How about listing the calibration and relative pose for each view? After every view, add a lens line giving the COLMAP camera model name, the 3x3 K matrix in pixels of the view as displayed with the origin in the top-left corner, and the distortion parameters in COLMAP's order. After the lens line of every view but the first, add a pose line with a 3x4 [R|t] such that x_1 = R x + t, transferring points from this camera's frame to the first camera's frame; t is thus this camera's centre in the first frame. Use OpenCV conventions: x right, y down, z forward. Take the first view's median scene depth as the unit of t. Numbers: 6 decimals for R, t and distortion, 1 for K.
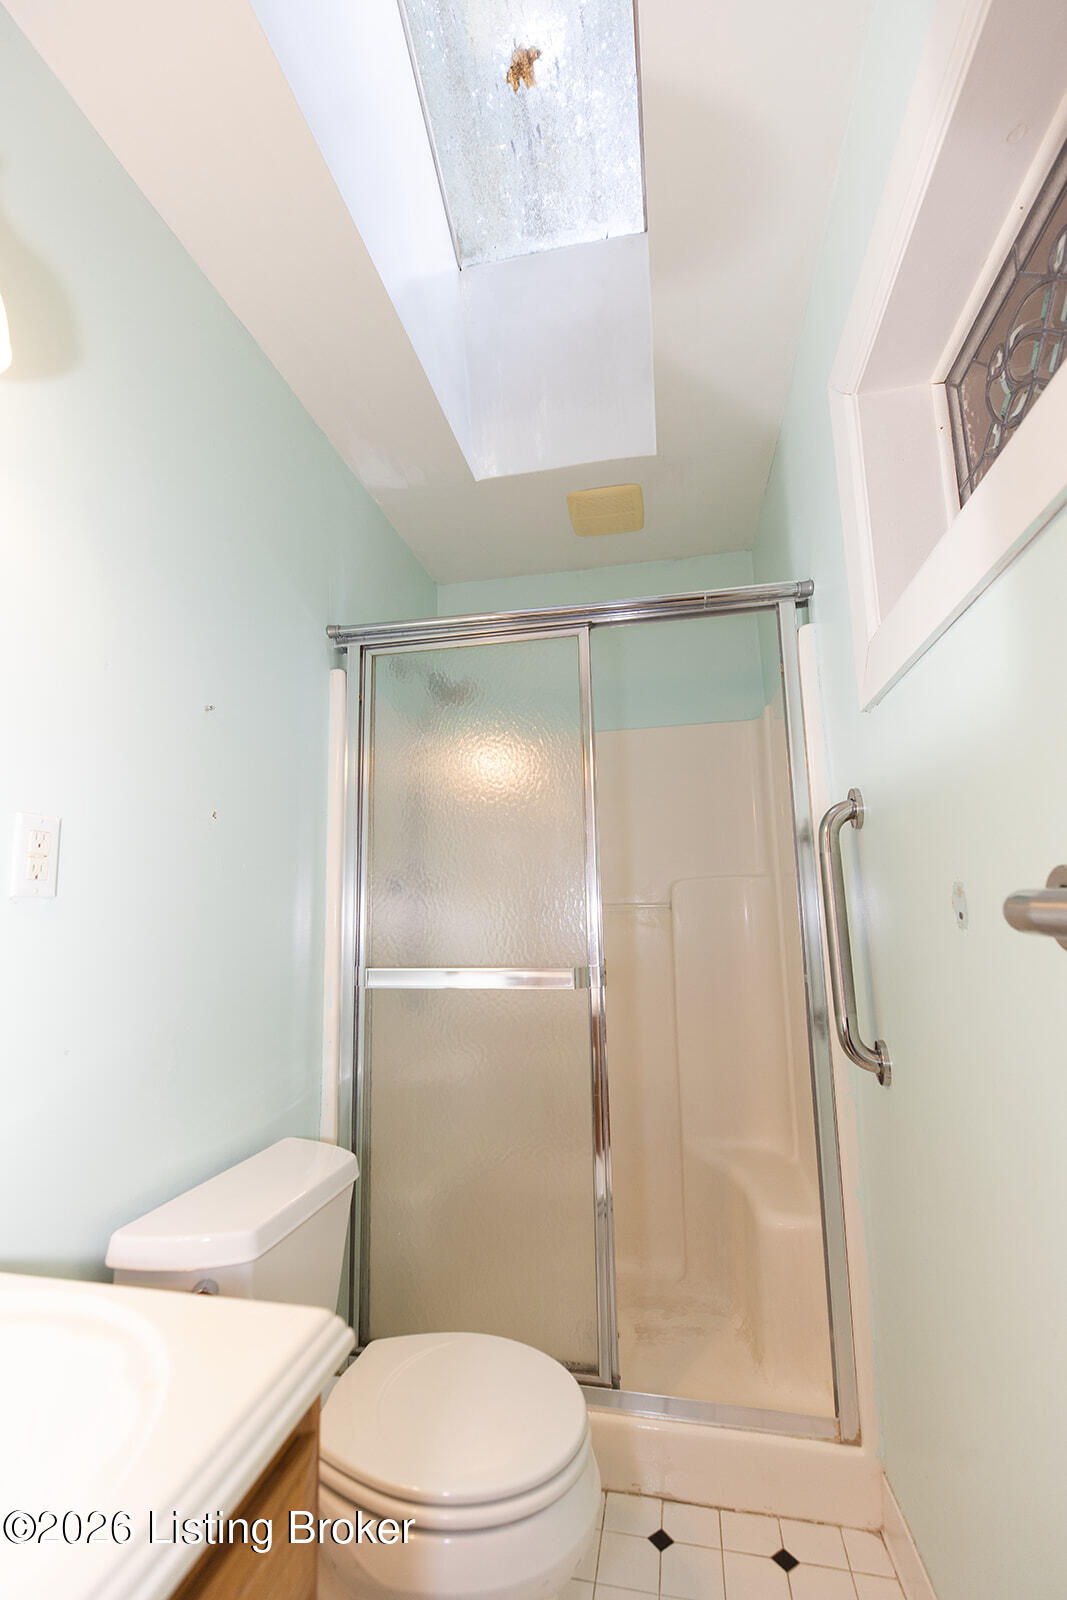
lens RADIAL K [[710.1, 0, 524.2], [0, 710.1, 808.0], [0, 0, 1]] dist [-0.002765, 0.001373]
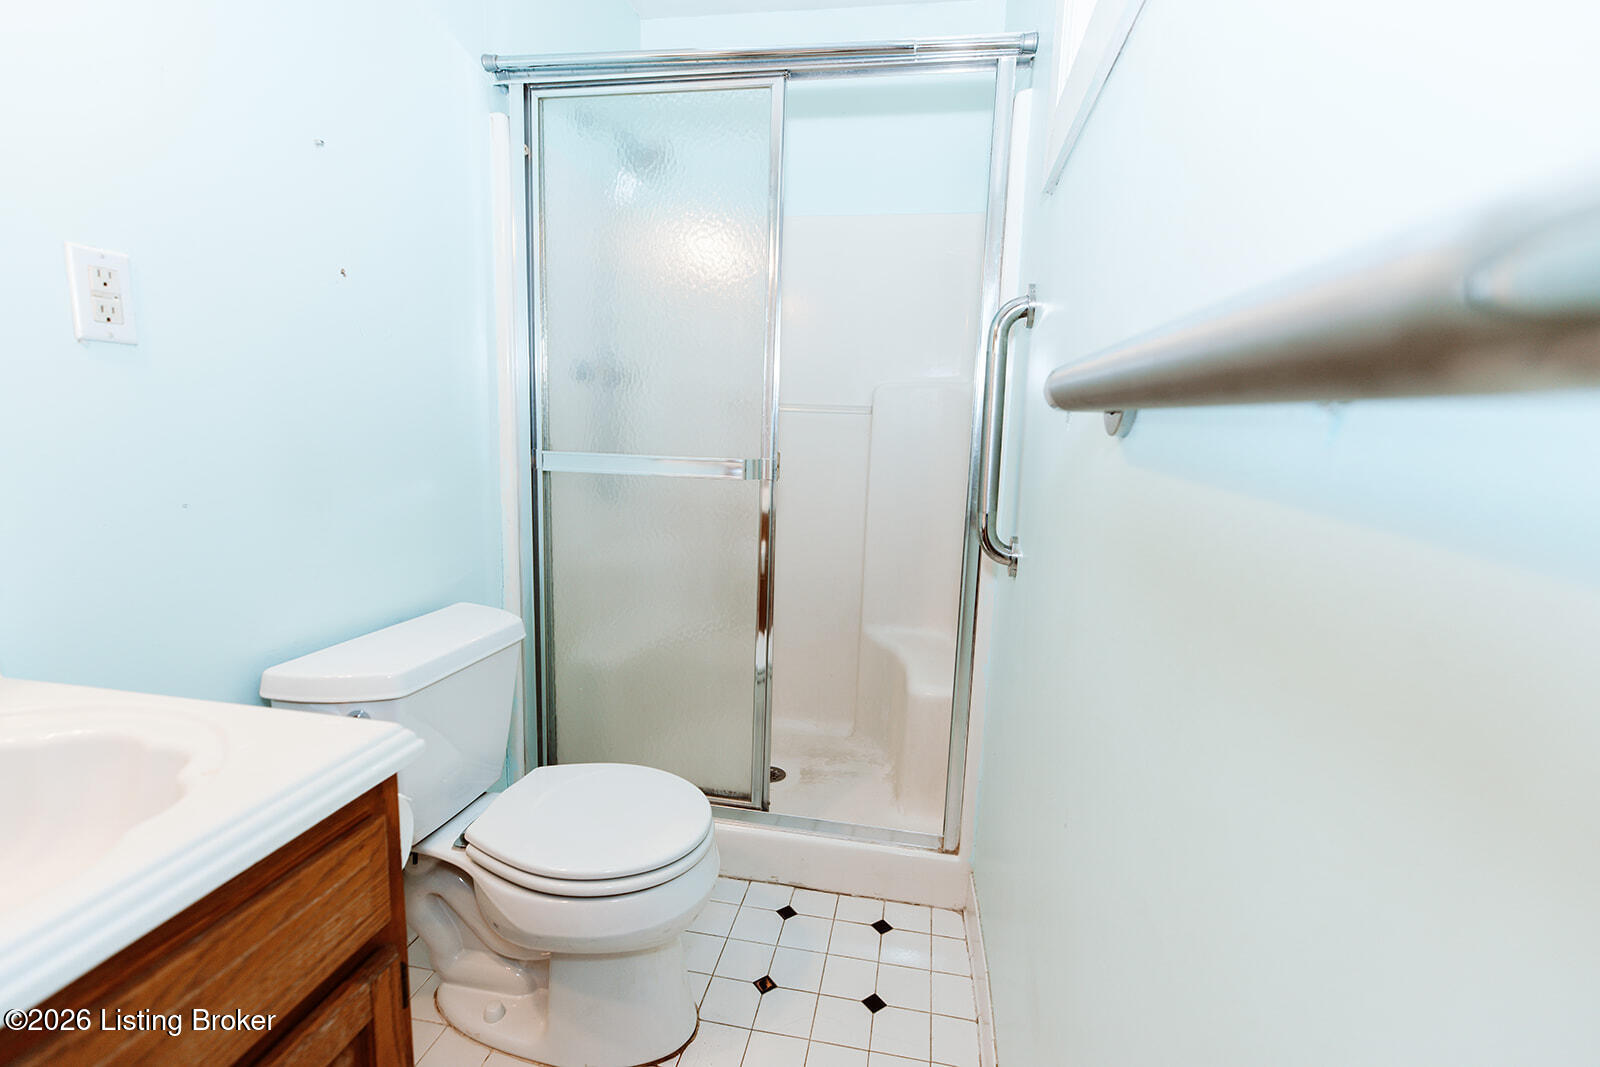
lens RADIAL K [[710.1, 0, 804.1], [0, 710.1, 535.0], [0, 0, 1]] dist [-0.002765, 0.001373]
pose [[0.998064, 0.044619, 0.043320, 0.123103], [-0.055452, 0.953848, 0.295125, 0.027520], [-0.028152, -0.296956, 0.954476, 0.005942]]
